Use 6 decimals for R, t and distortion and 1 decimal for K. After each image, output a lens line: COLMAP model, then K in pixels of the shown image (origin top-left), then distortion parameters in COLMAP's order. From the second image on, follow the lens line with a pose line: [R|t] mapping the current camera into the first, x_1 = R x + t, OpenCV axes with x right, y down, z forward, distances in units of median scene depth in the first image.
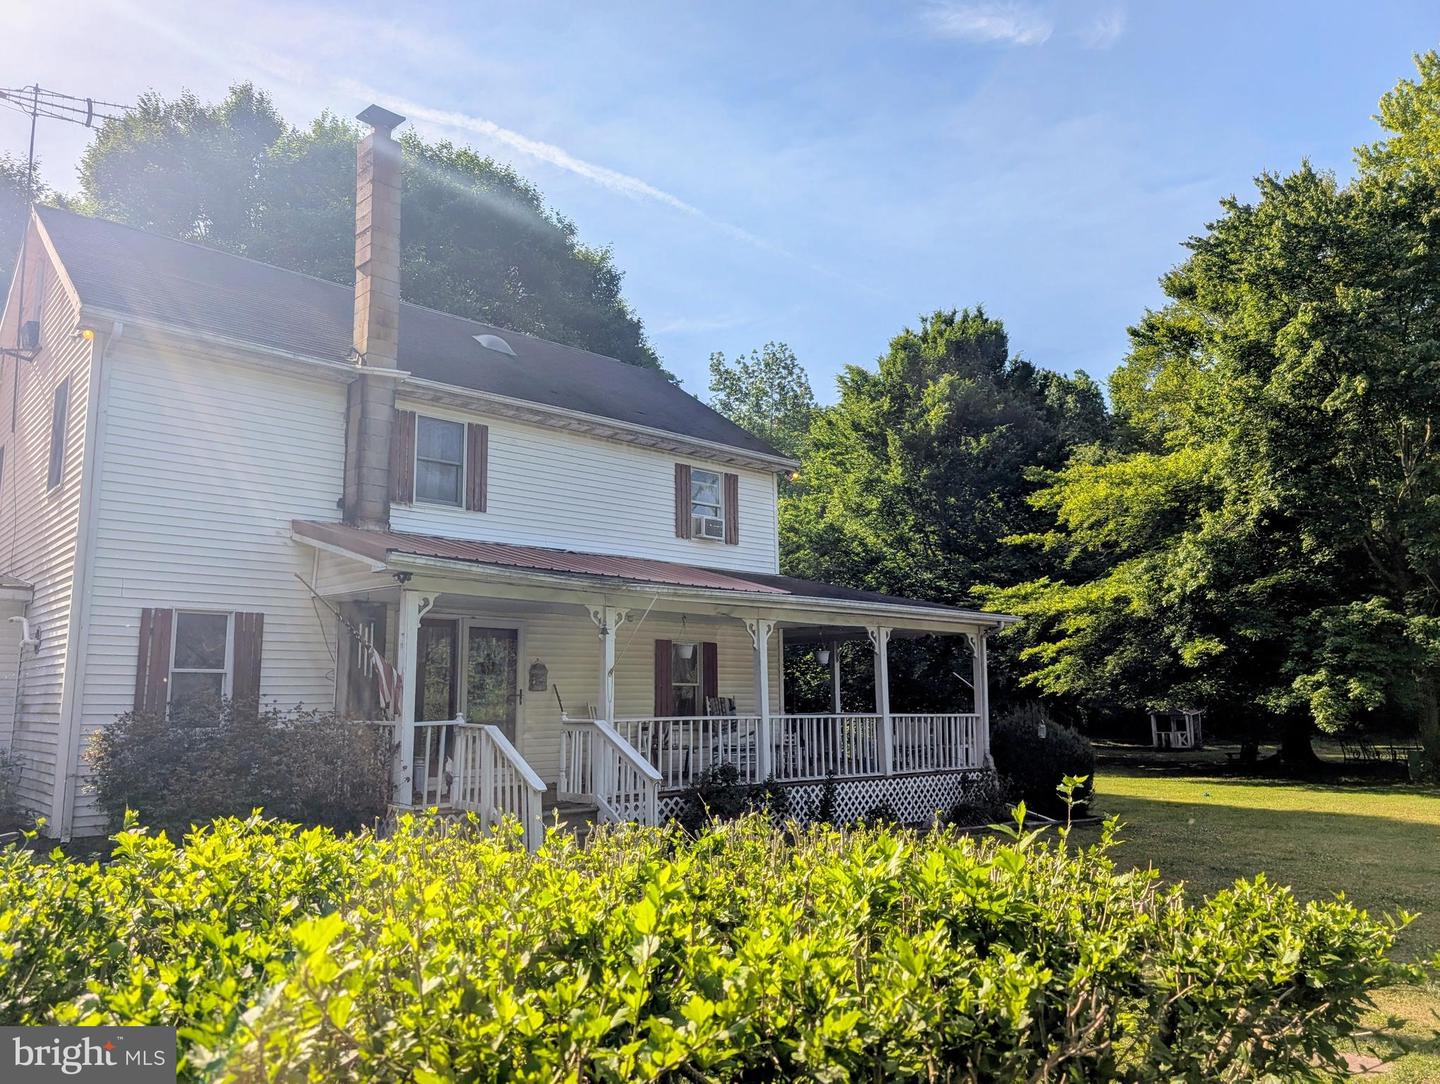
lens RADIAL K [[1044.3, 0, 726.4], [0, 1044.3, 577.9], [0, 0, 1]] dist [0.009709, -0.000814]
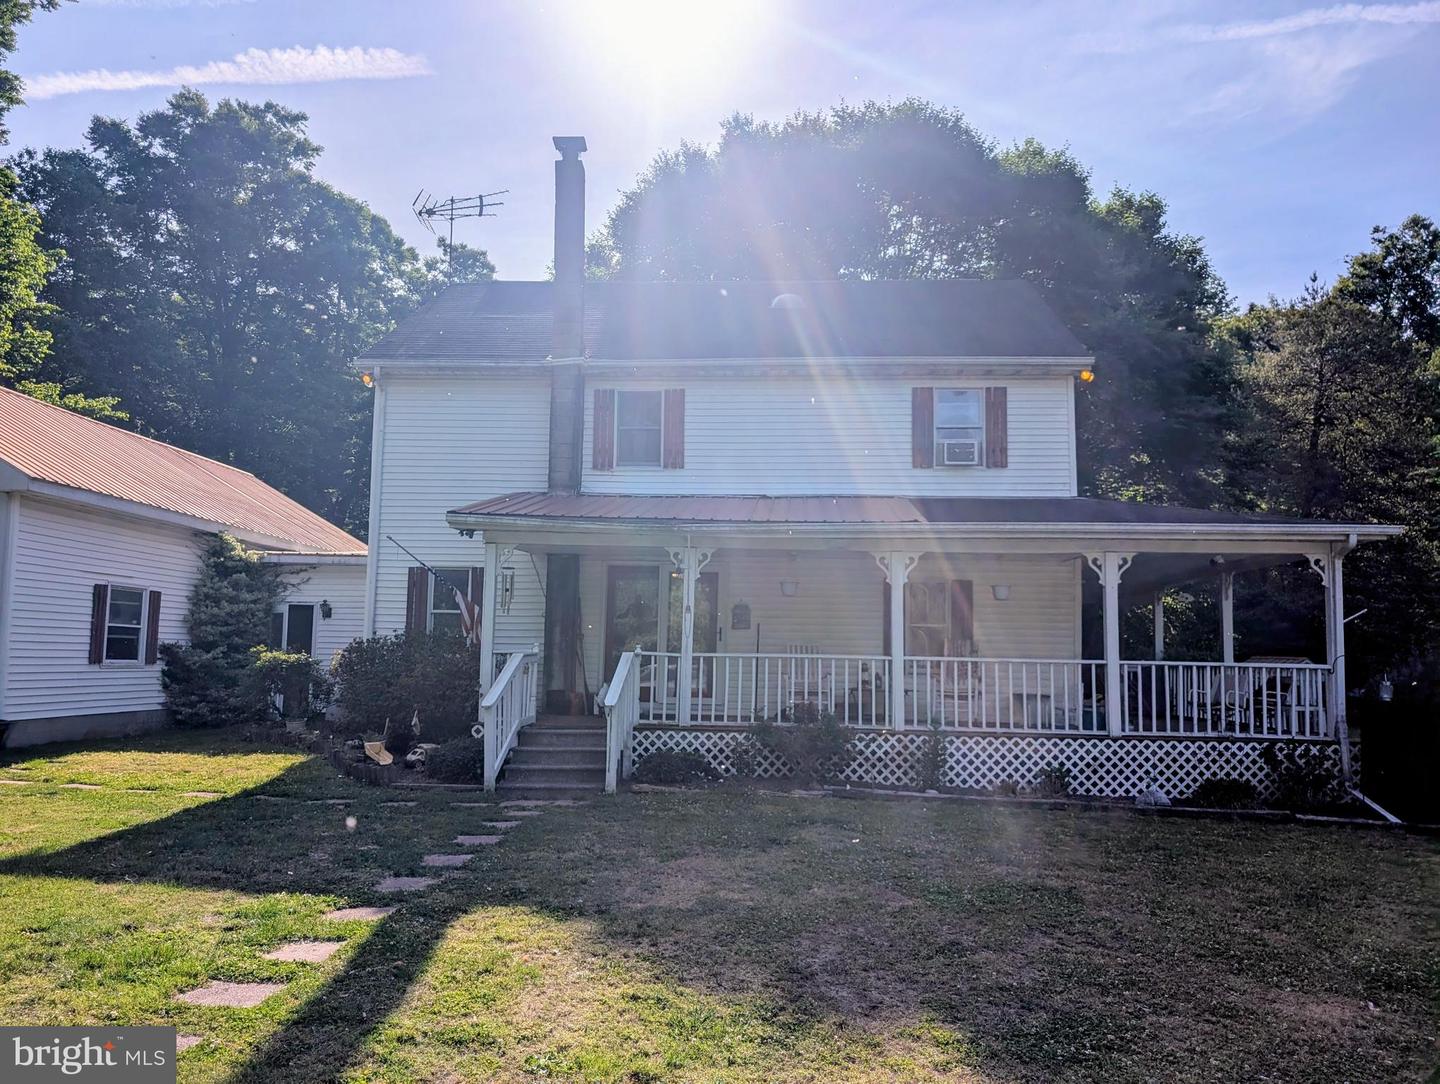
lens RADIAL K [[1044.3, 0, 726.4], [0, 1044.3, 577.9], [0, 0, 1]] dist [0.009709, -0.000814]
pose [[0.702851, -0.038184, -0.710311, 0.497337], [0.069088, 0.997502, 0.014741, 0.033837], [0.707974, -0.059435, 0.703733, 0.220998]]
